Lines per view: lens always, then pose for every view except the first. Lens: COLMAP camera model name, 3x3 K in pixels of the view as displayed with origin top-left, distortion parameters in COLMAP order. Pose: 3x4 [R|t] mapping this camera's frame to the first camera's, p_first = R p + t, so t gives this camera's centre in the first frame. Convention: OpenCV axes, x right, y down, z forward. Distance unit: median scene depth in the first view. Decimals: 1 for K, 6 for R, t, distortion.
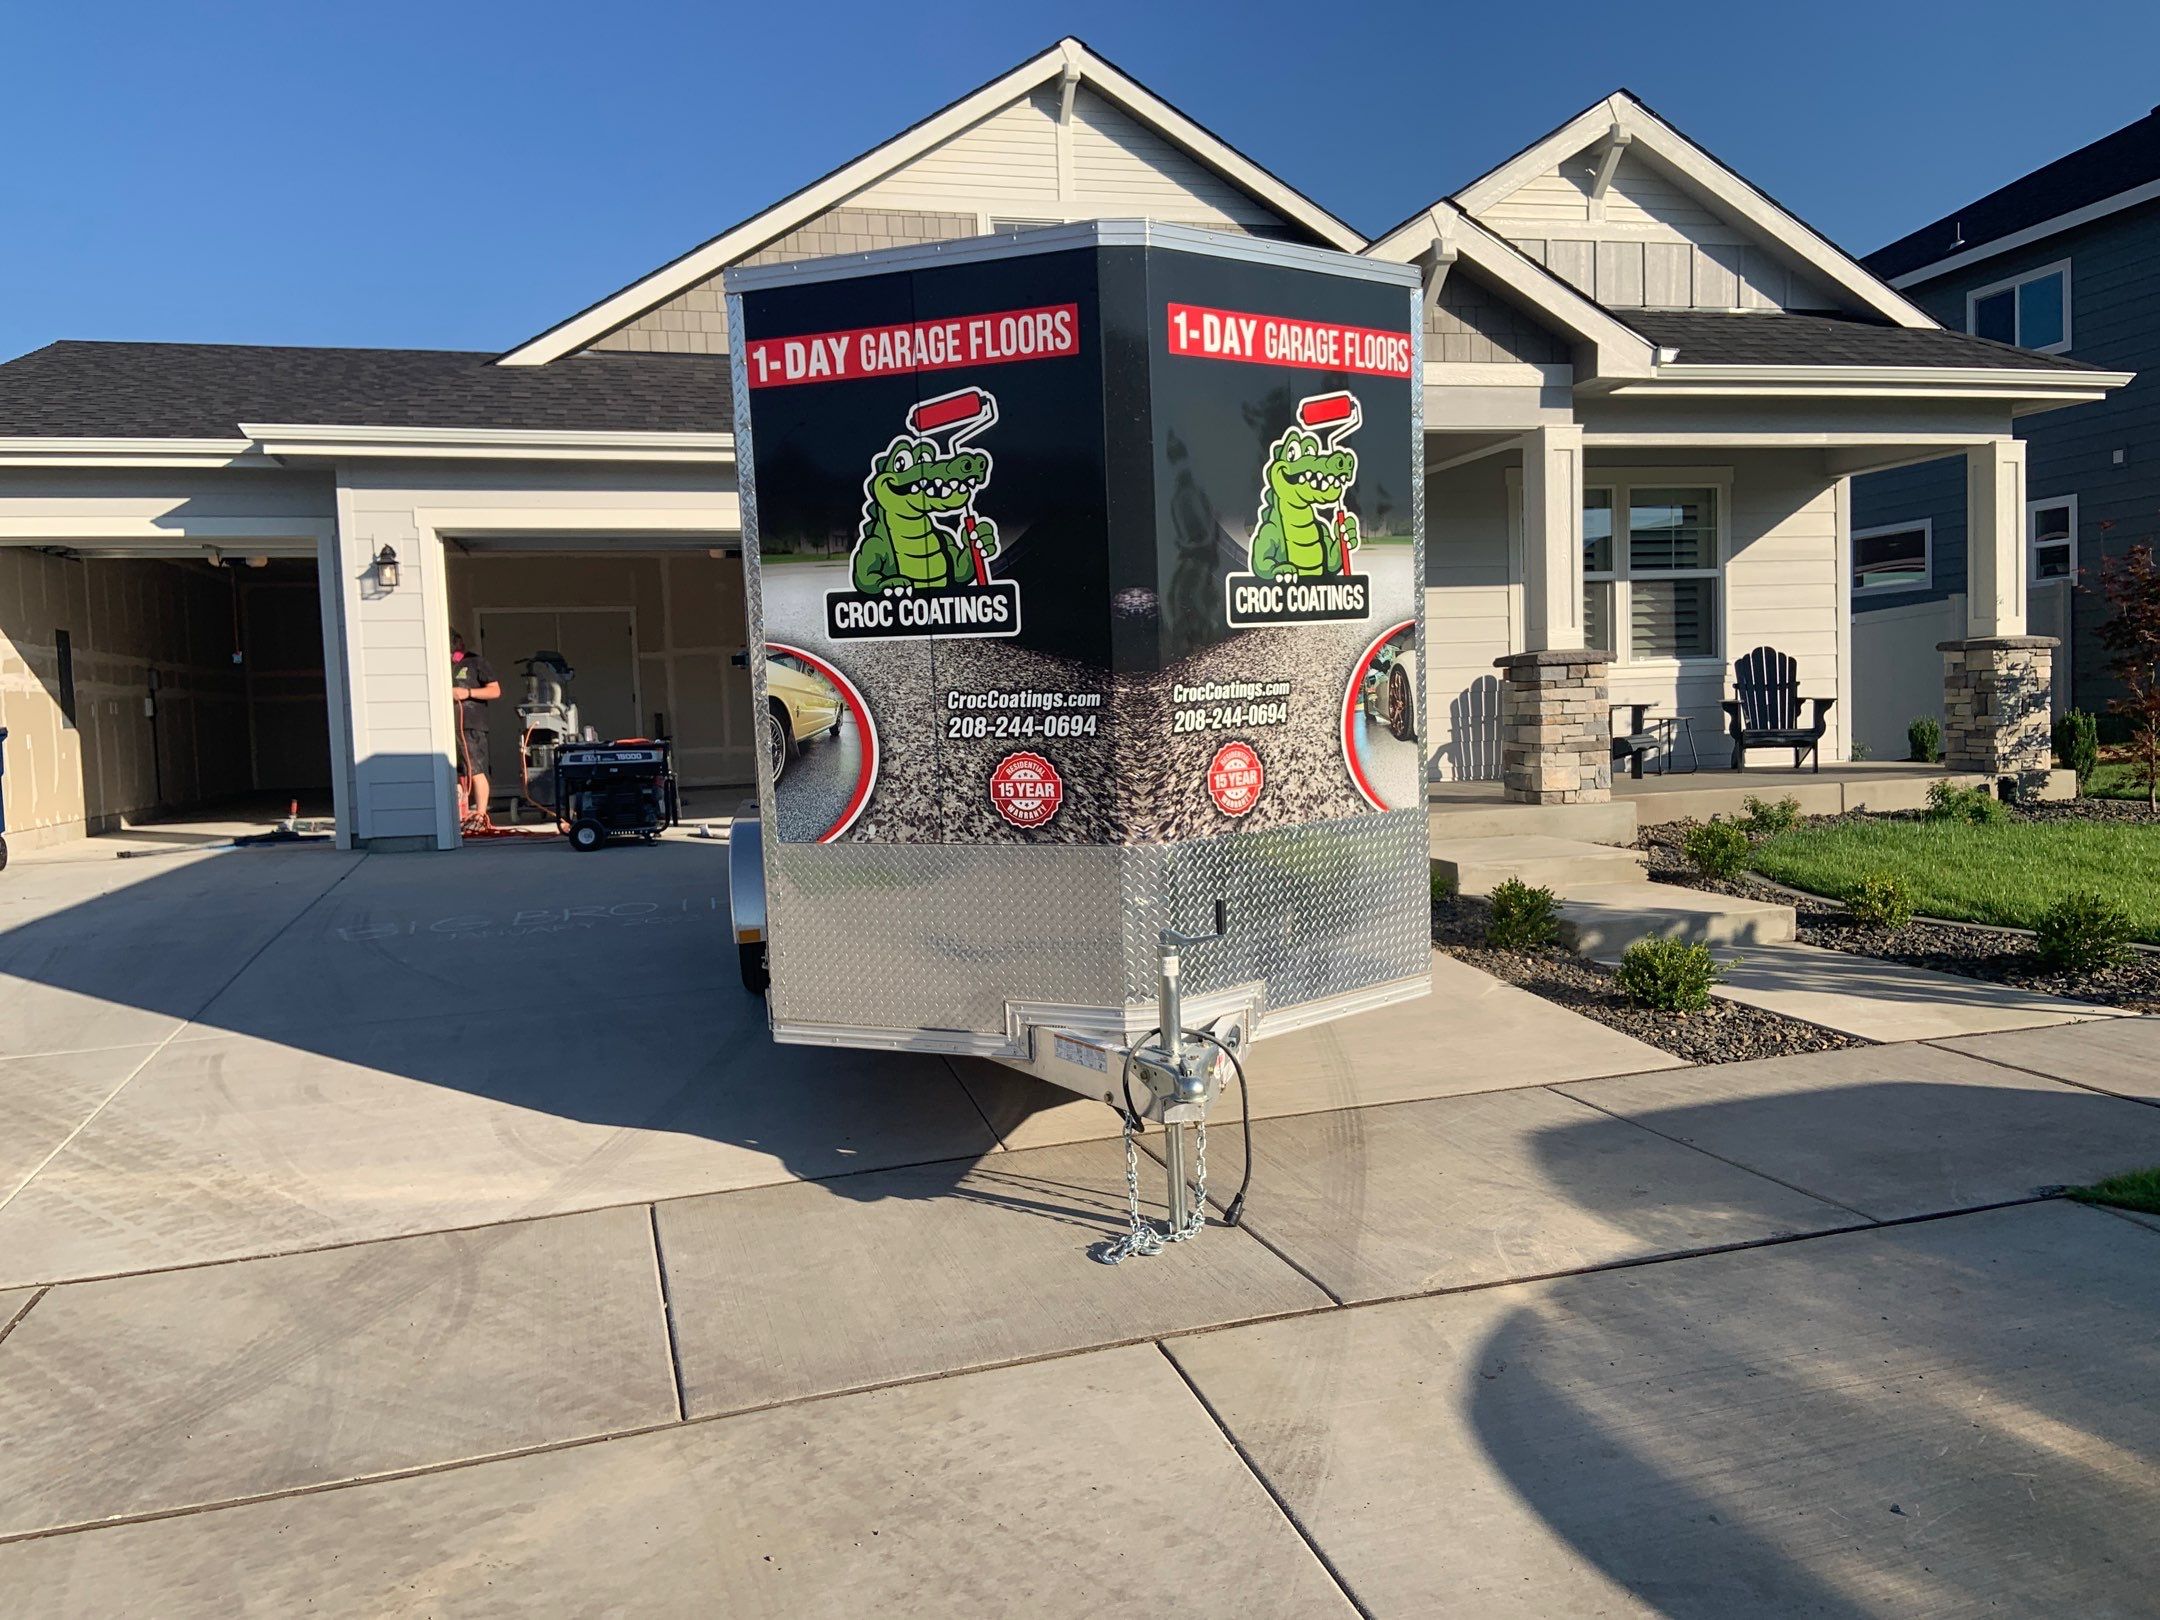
lens RADIAL K [[1627.2, 0, 1083.5], [0, 1627.2, 803.9], [0, 0, 1]] dist [0.121868, -0.148769]
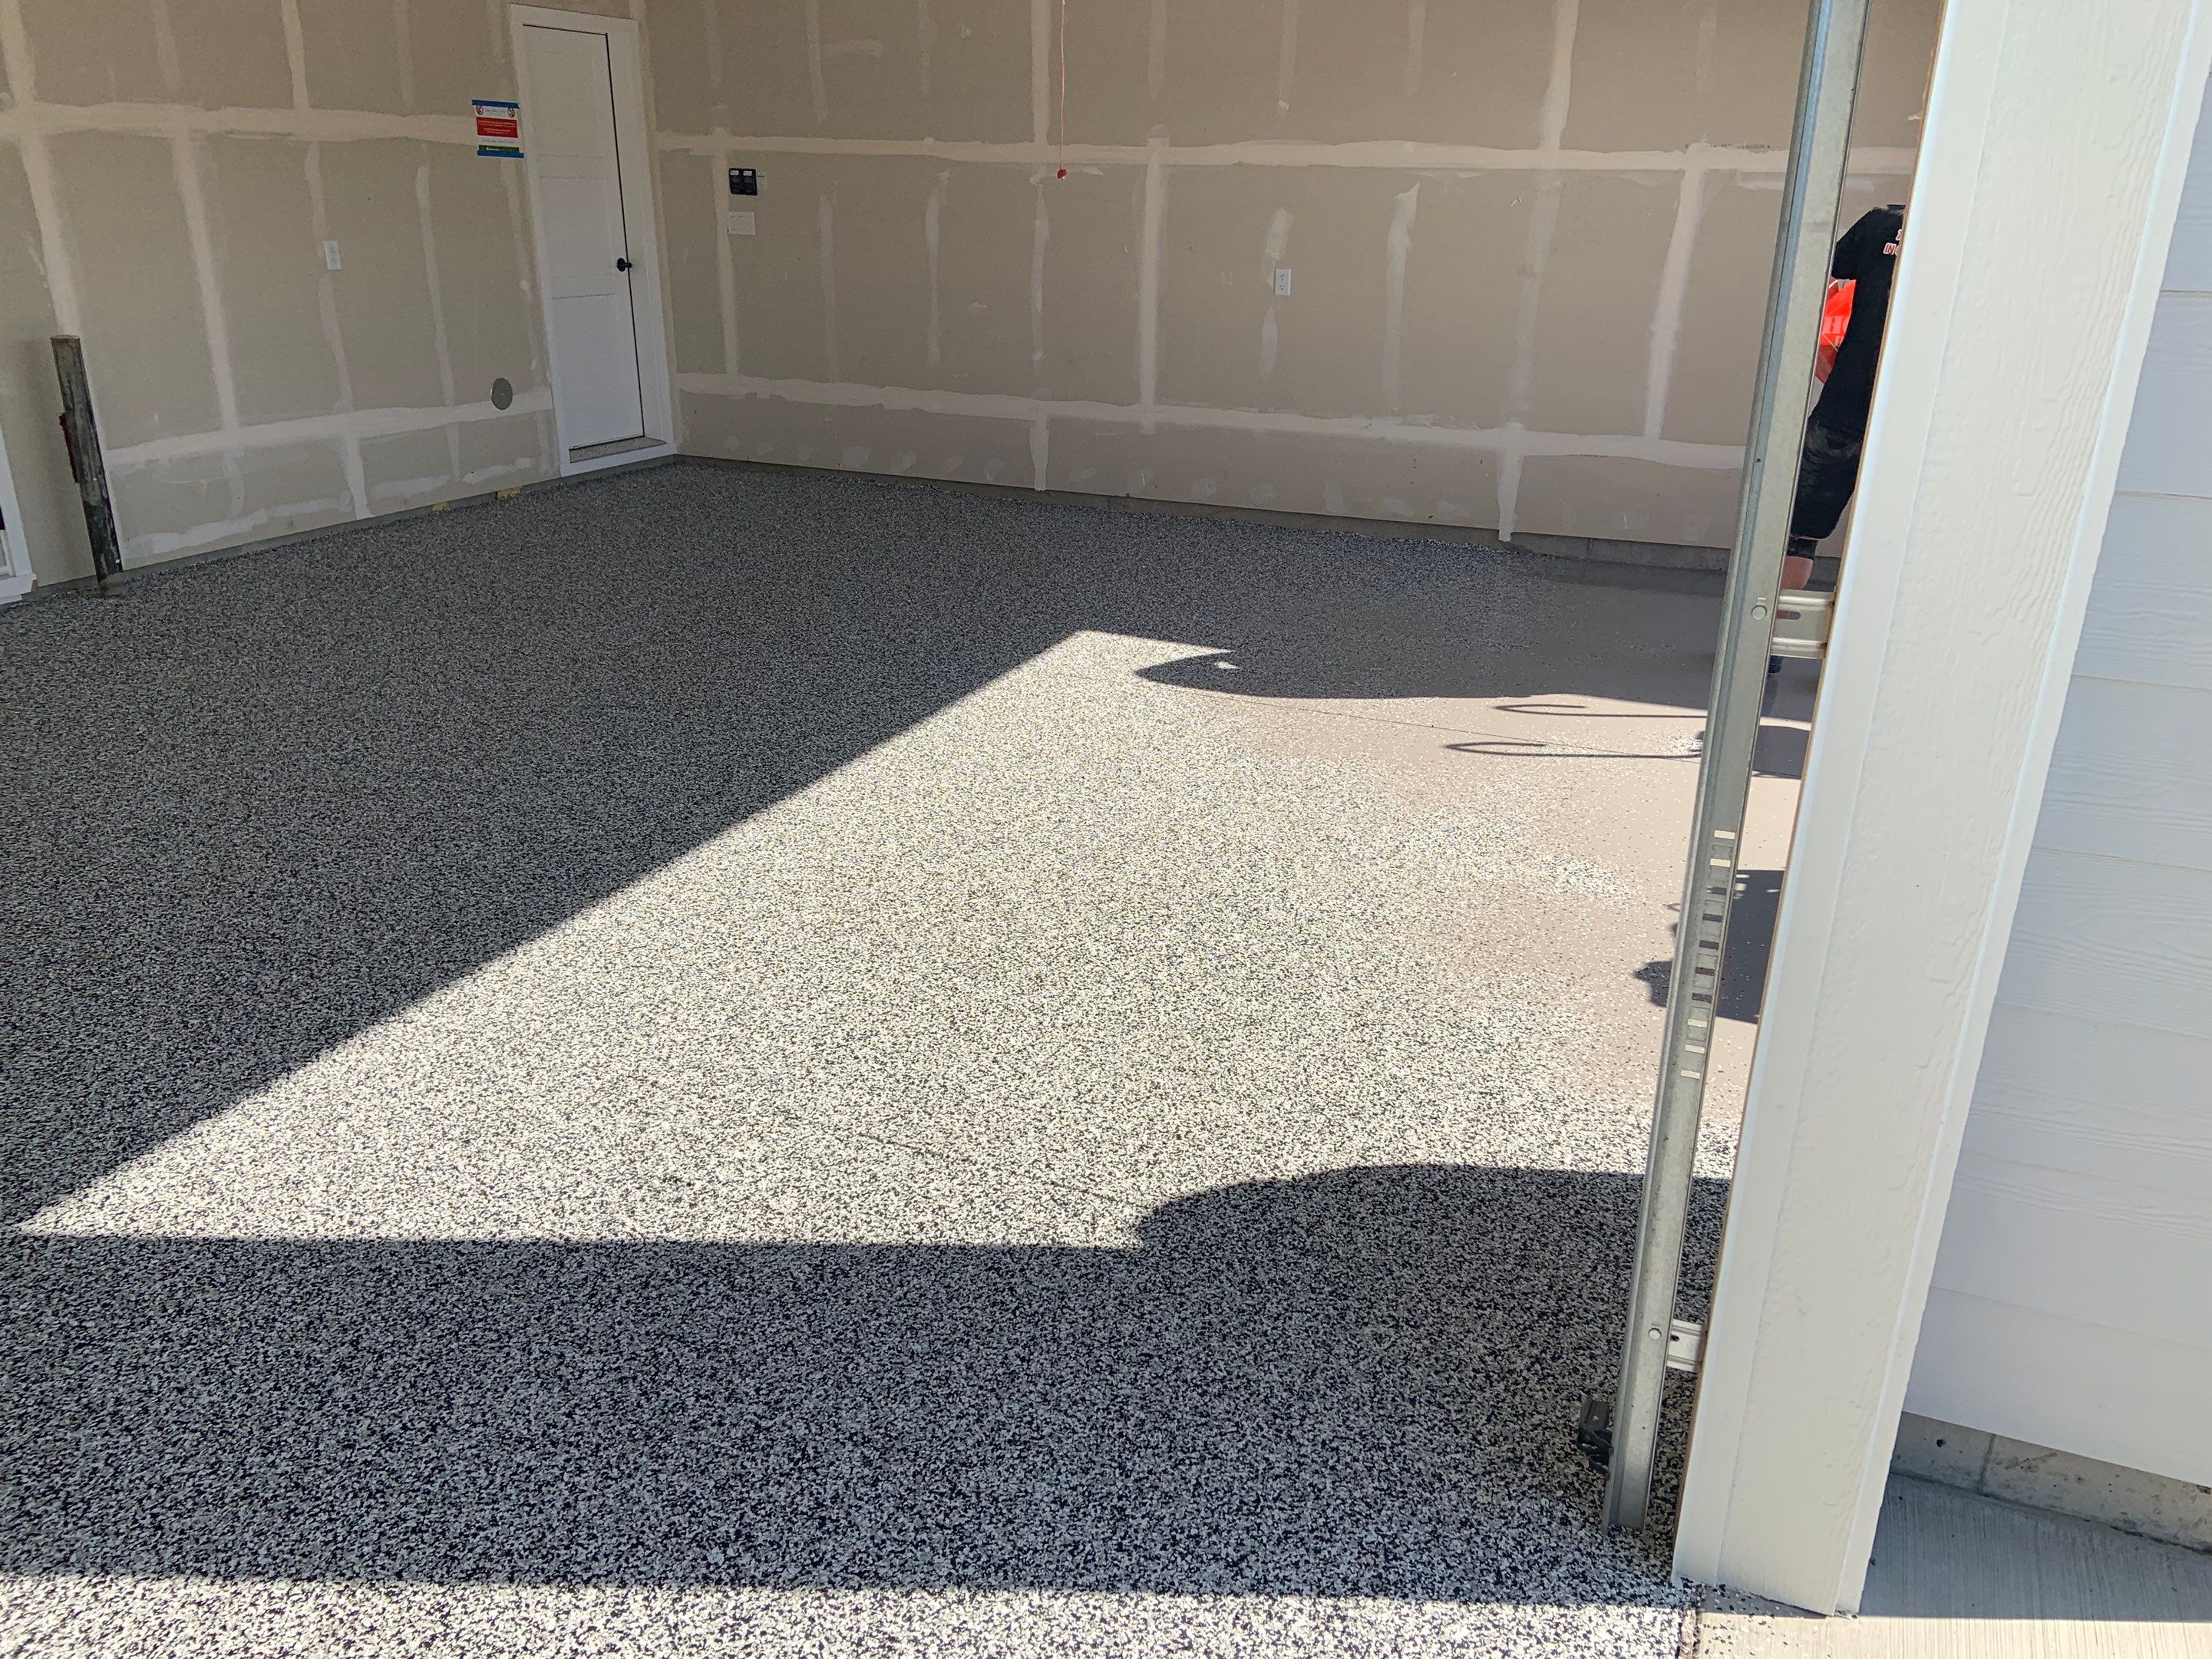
lens RADIAL K [[1666.2, 0, 1127.7], [0, 1666.2, 837.1], [0, 0, 1]] dist [0.121868, -0.148769]
pose [[0.618734, -0.242593, 0.747206, -0.392393], [0.008777, 0.953203, 0.302205, -0.060738], [-0.785551, -0.180426, 0.591909, 0.648421]]
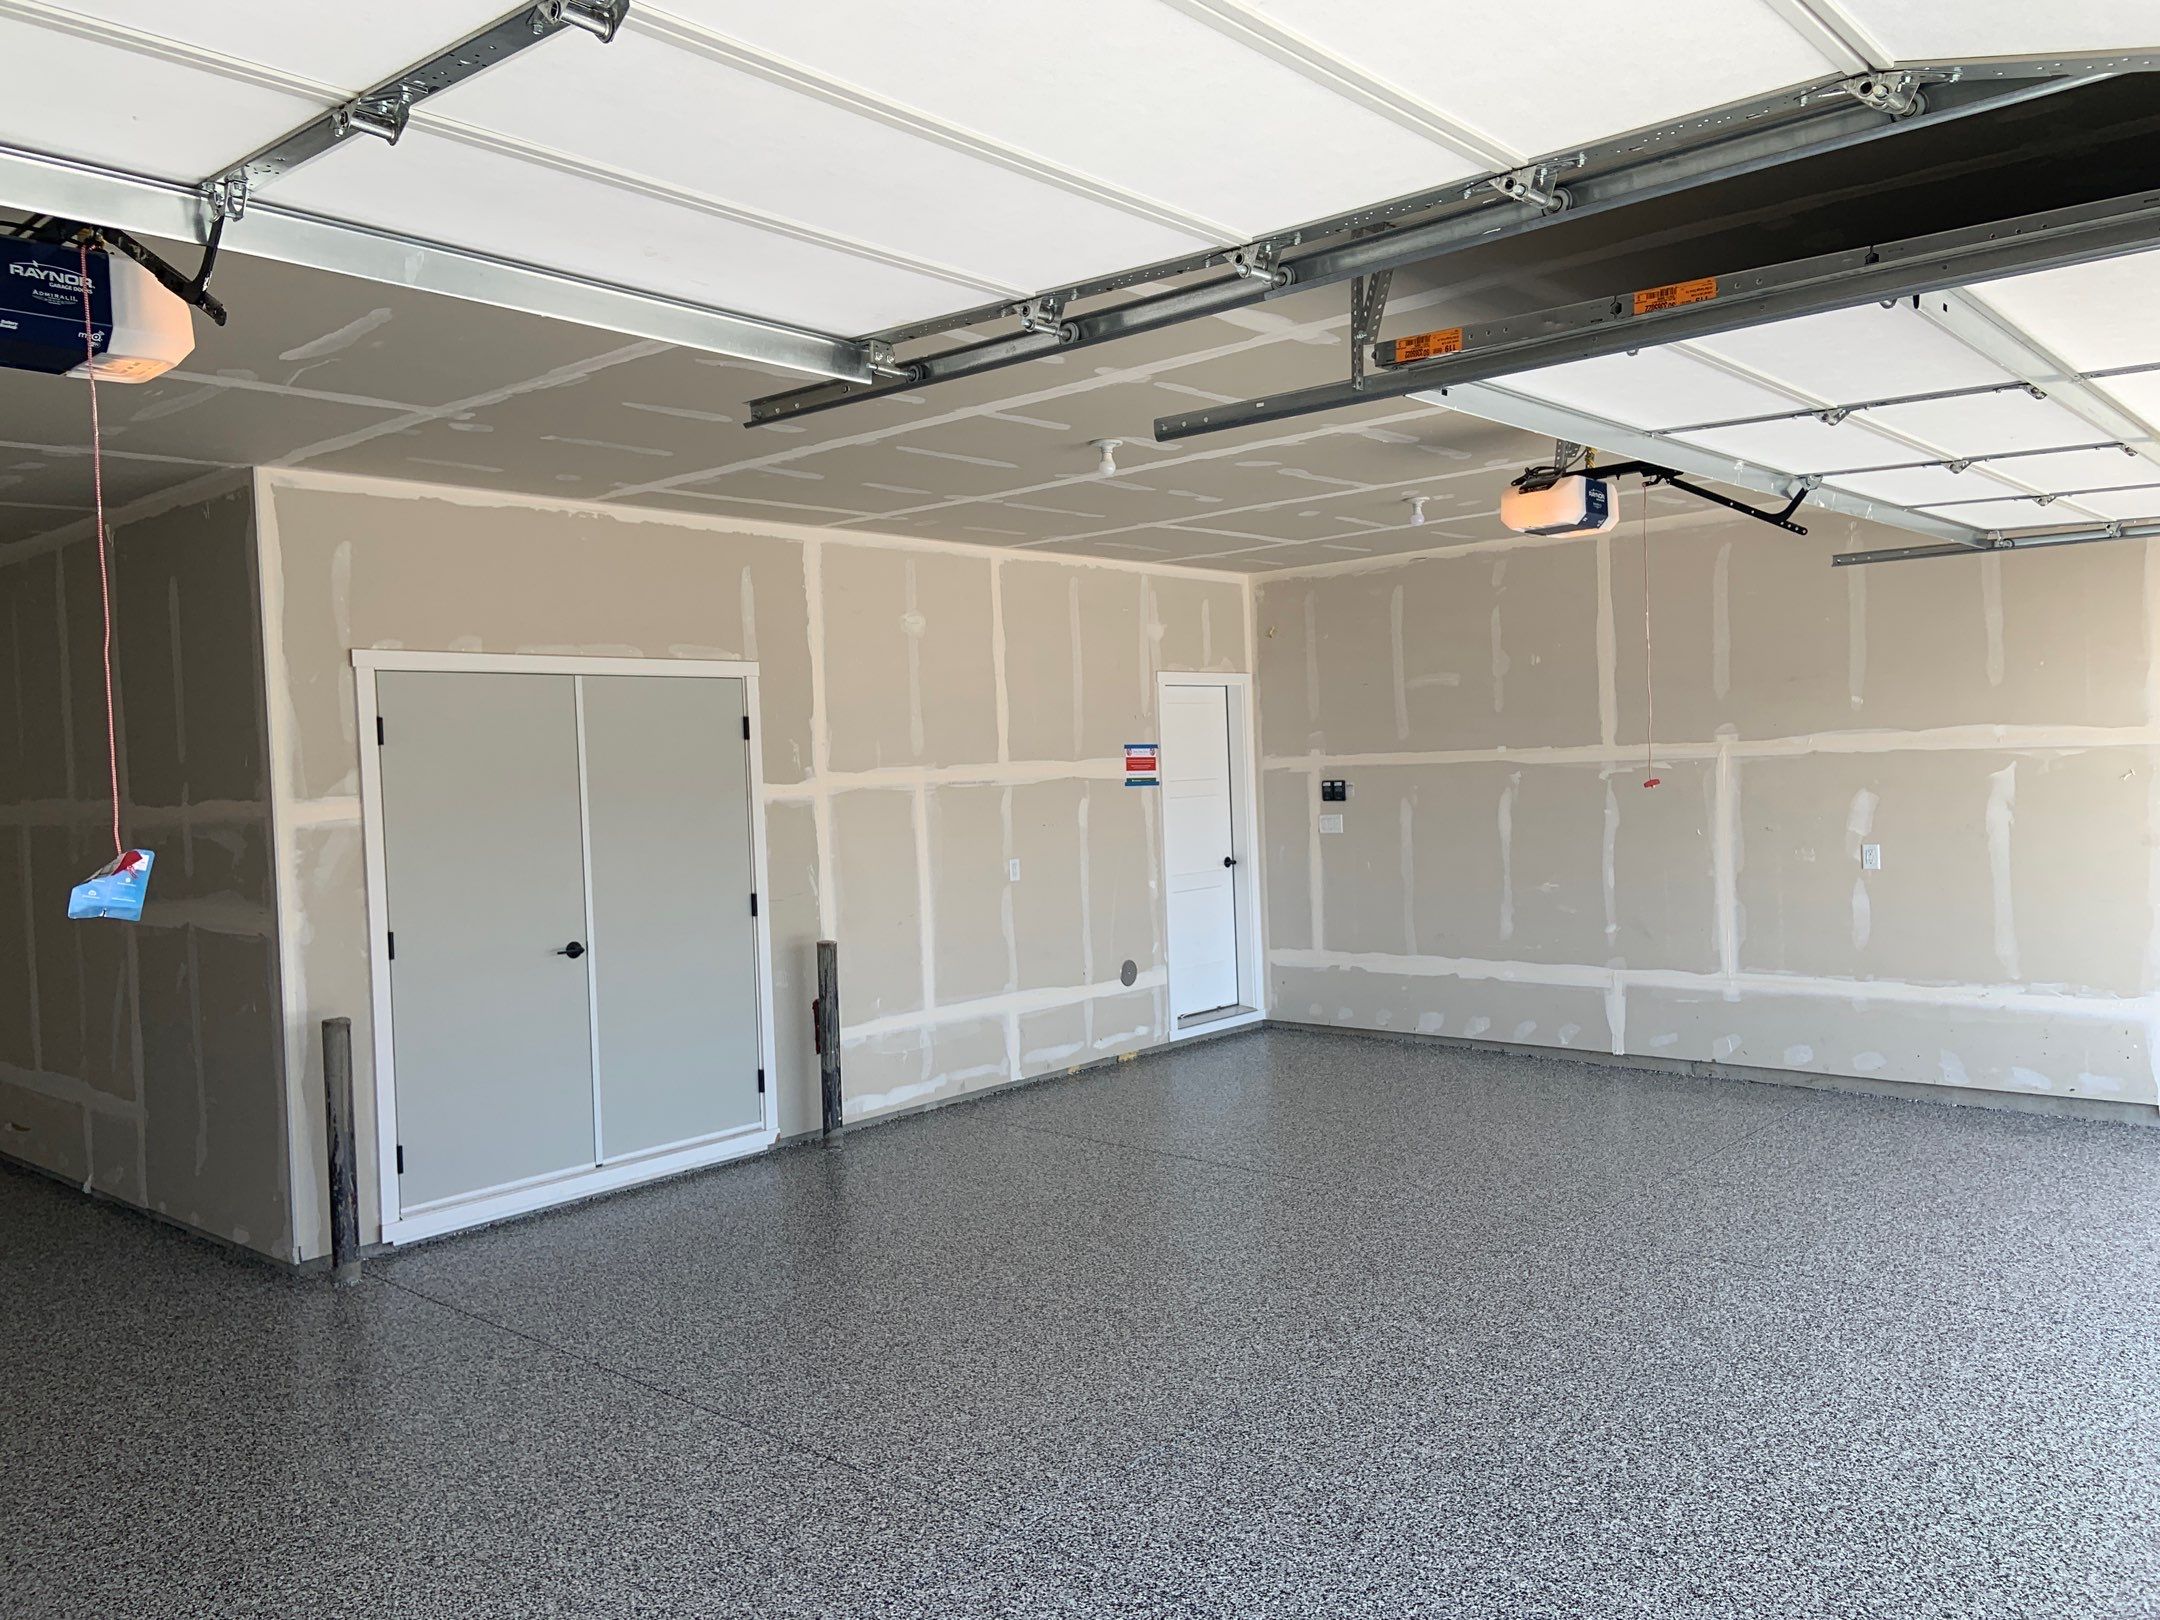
lens RADIAL K [[1627.2, 0, 1080.8], [0, 1627.2, 810.3], [0, 0, 1]] dist [0.121868, -0.148769]
pose [[0.844296, -0.012868, 0.535722, -0.411879], [0.042313, 0.998191, -0.042709, -0.067261], [-0.534204, 0.058727, 0.843313, 0.645014]]
